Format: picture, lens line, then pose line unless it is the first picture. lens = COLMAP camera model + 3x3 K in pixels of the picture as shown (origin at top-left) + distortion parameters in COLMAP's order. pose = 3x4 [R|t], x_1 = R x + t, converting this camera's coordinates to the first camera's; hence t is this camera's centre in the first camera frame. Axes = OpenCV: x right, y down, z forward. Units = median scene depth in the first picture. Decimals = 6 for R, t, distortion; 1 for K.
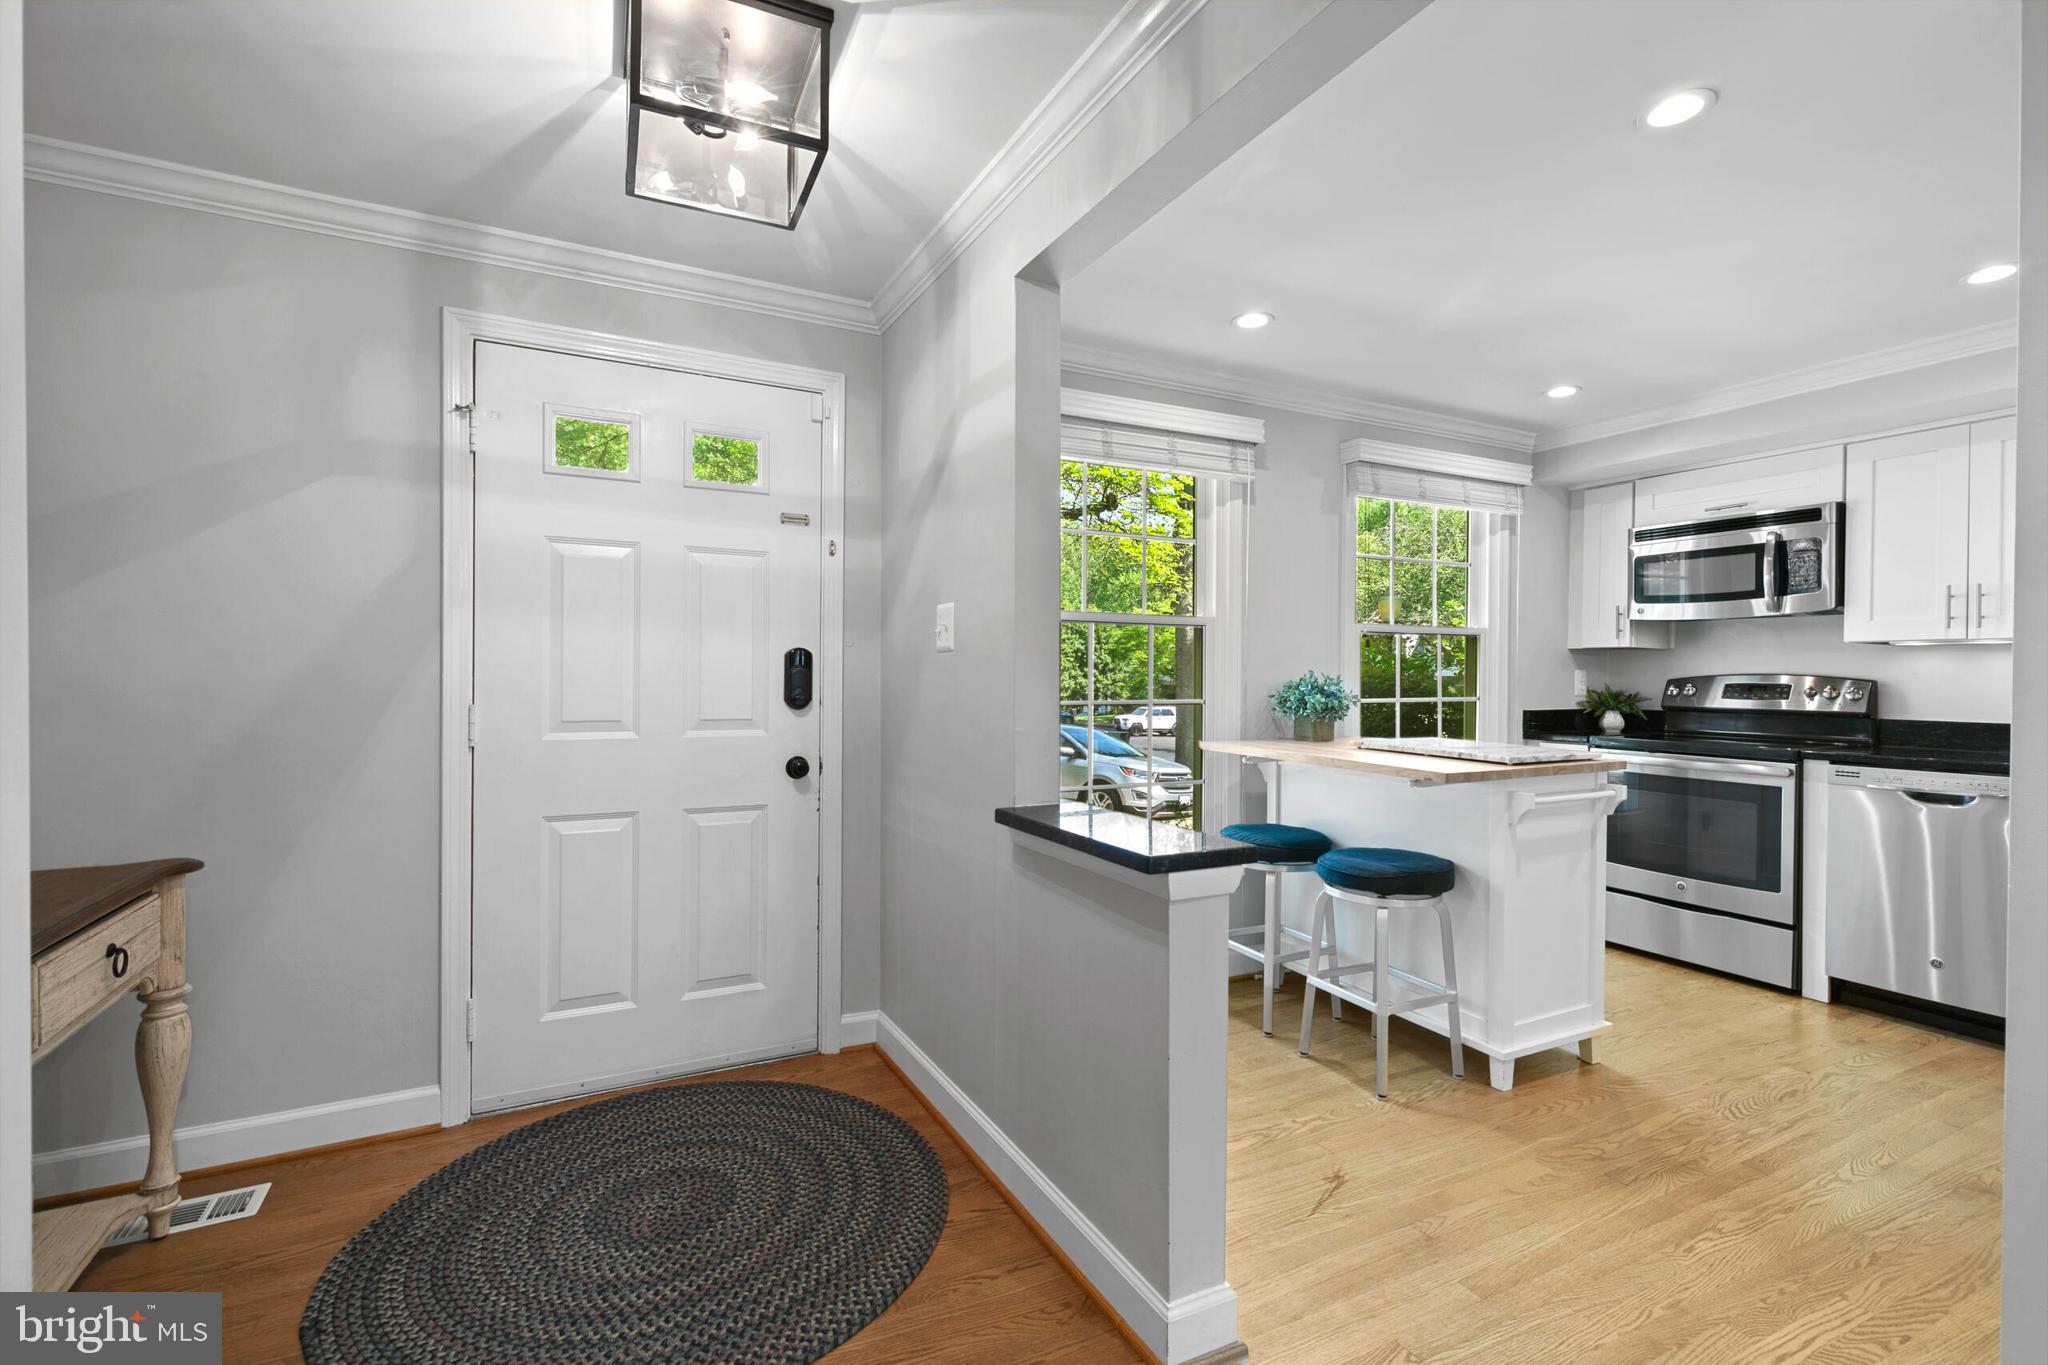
lens RADIAL K [[917.8, 0, 1020.3], [0, 917.8, 683.2], [0, 0, 1]] dist [0.007469, -0.001594]
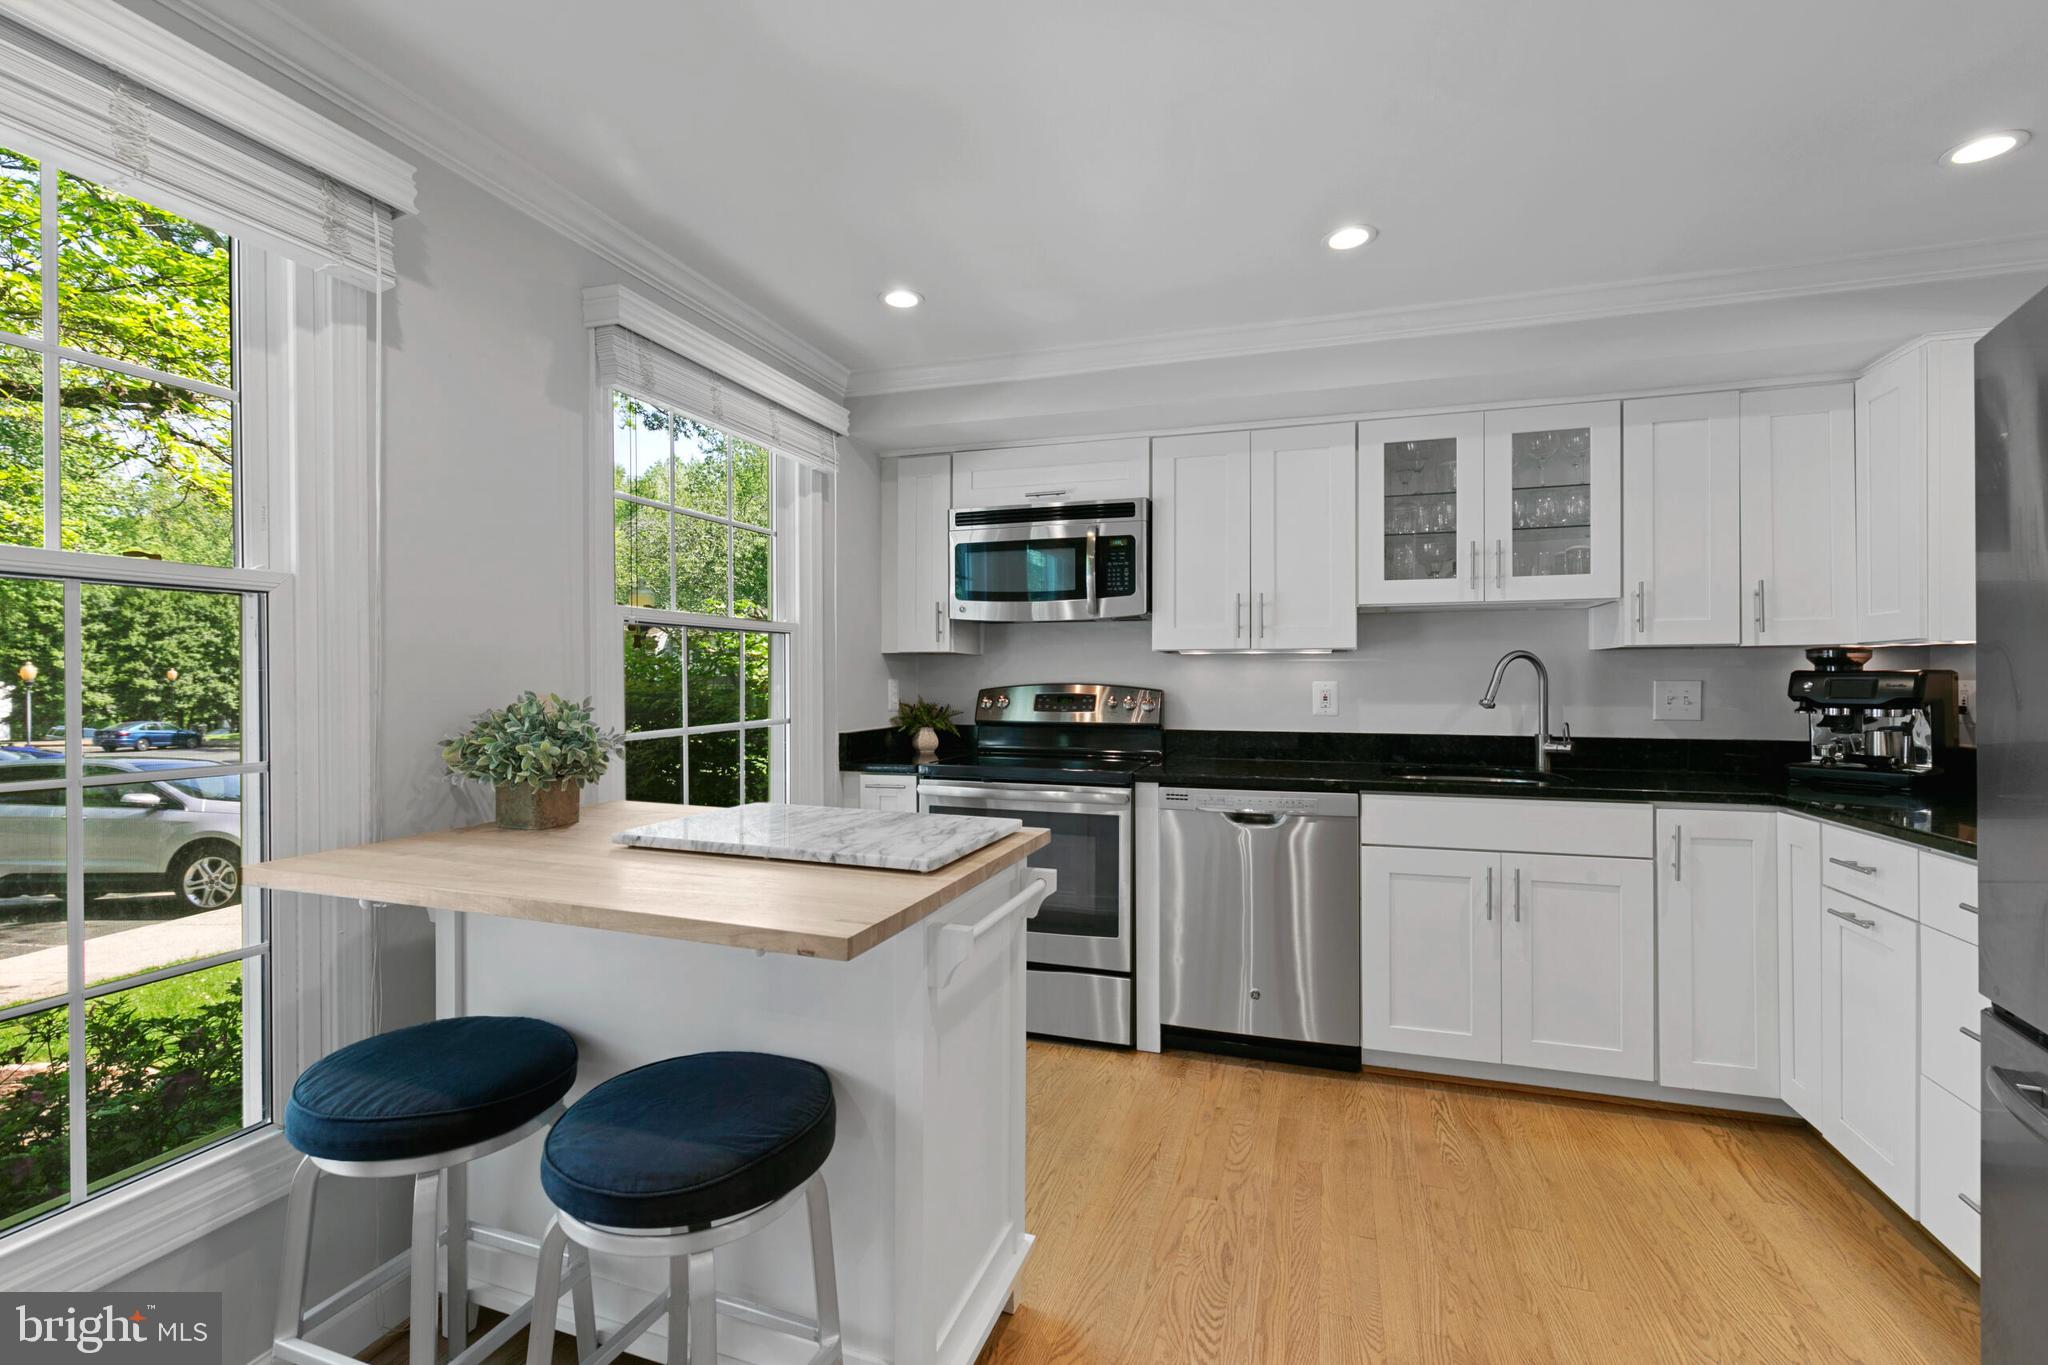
lens RADIAL K [[917.8, 0, 1017.2], [0, 917.8, 685.7], [0, 0, 1]] dist [0.007469, -0.001594]
pose [[0.714863, -0.013720, 0.699130, 0.153946], [0.011347, 0.999903, 0.008021, -0.018422], [-0.699173, 0.002199, 0.714949, 0.449516]]
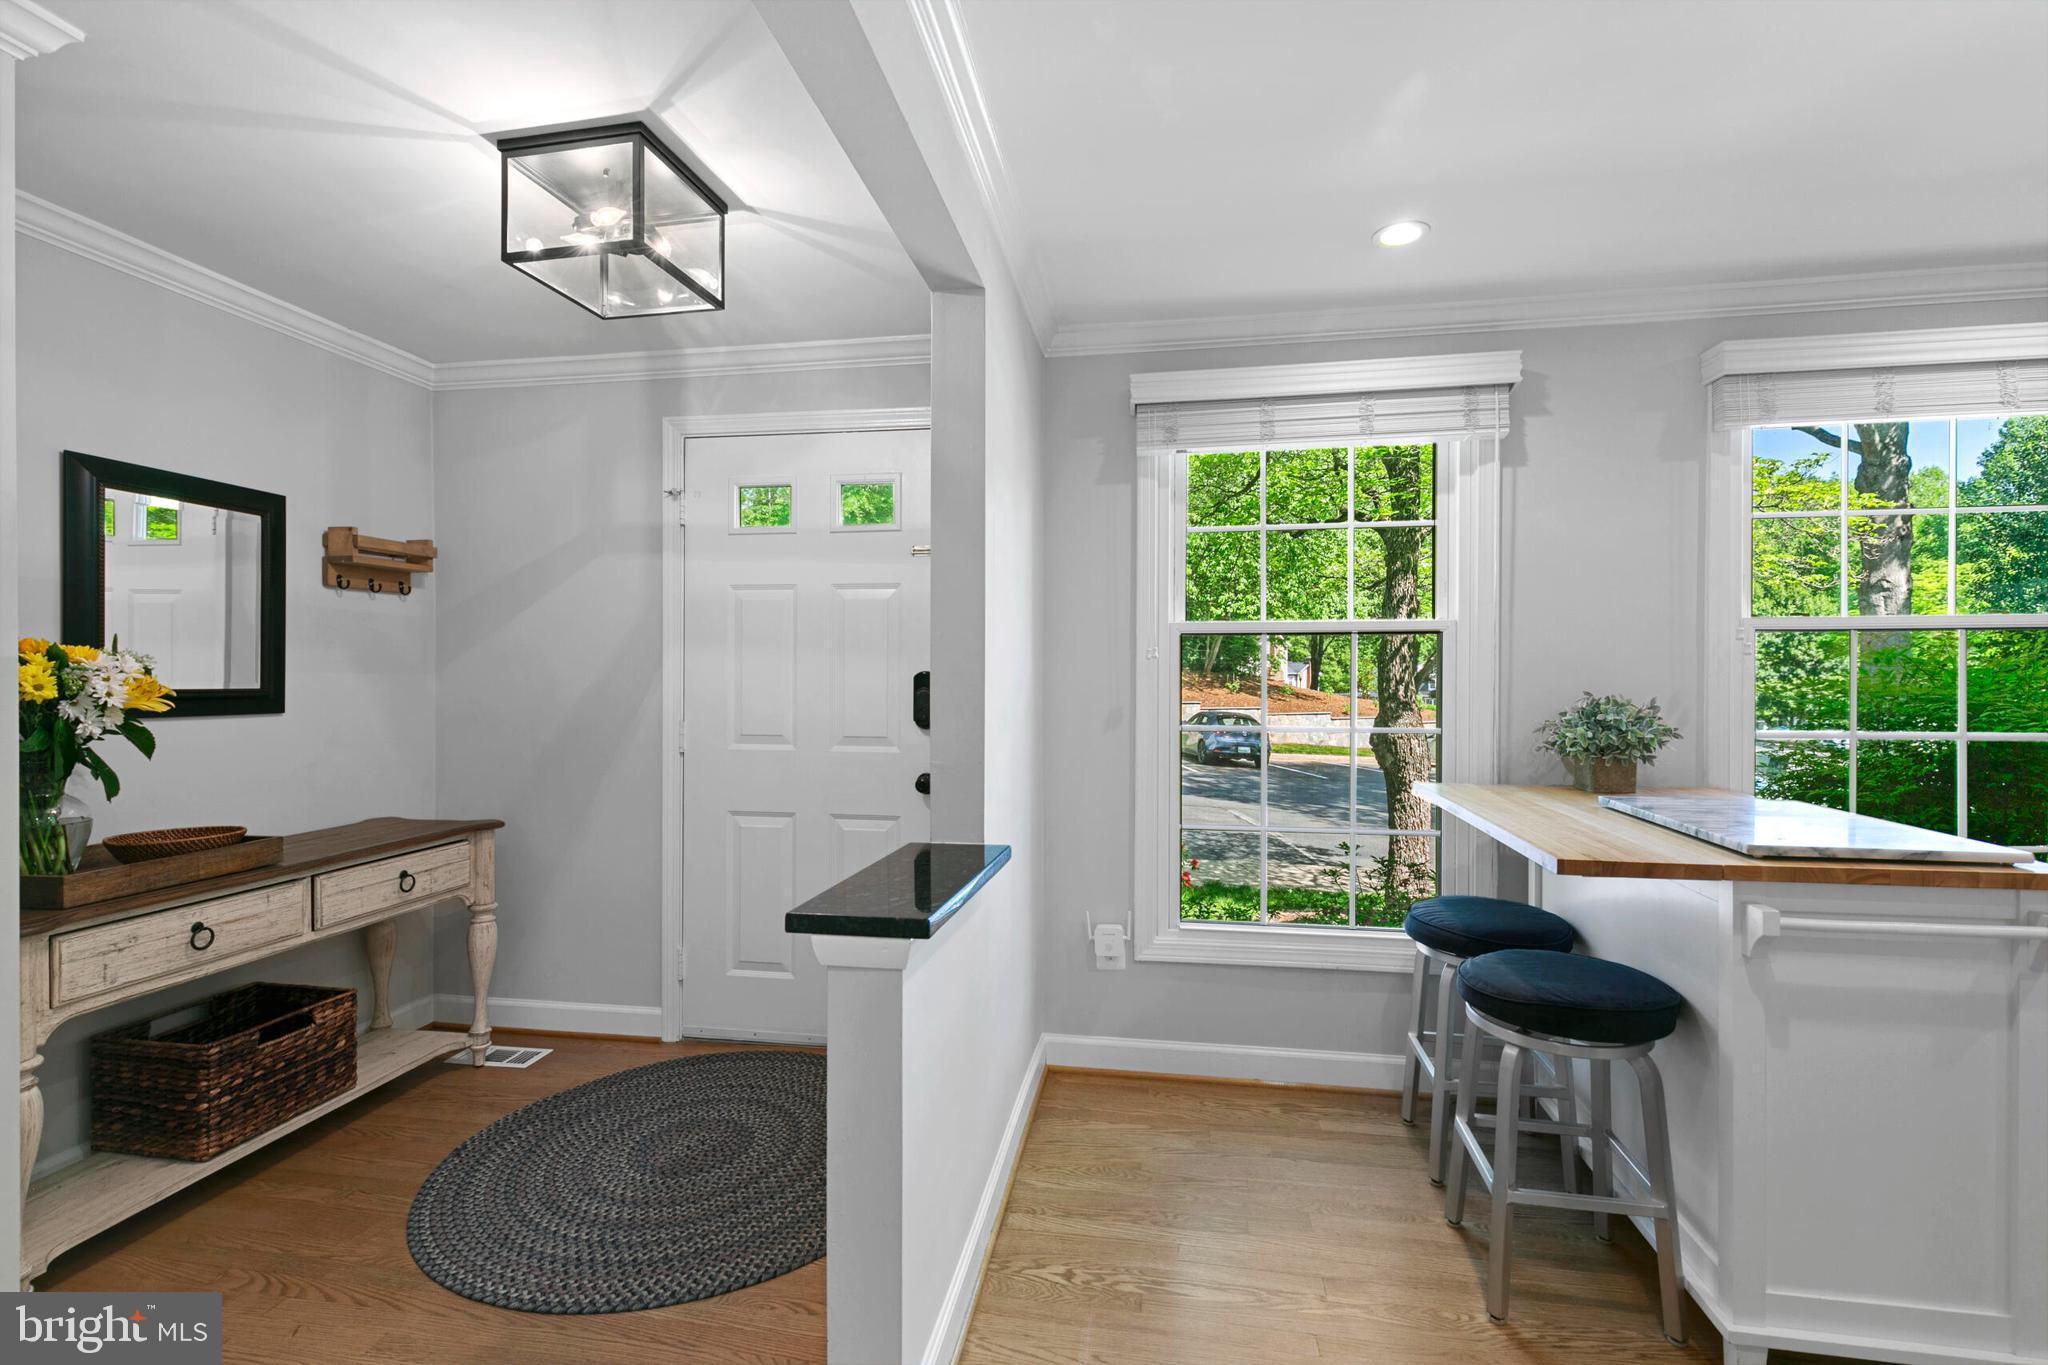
lens RADIAL K [[917.8, 0, 1020.7], [0, 917.8, 683.2], [0, 0, 1]] dist [0.007469, -0.001594]
pose [[0.801255, -0.000140, -0.598323, 0.392899], [-0.001319, 0.999997, -0.002000, -0.018530], [0.598321, 0.002392, 0.801253, 0.174666]]
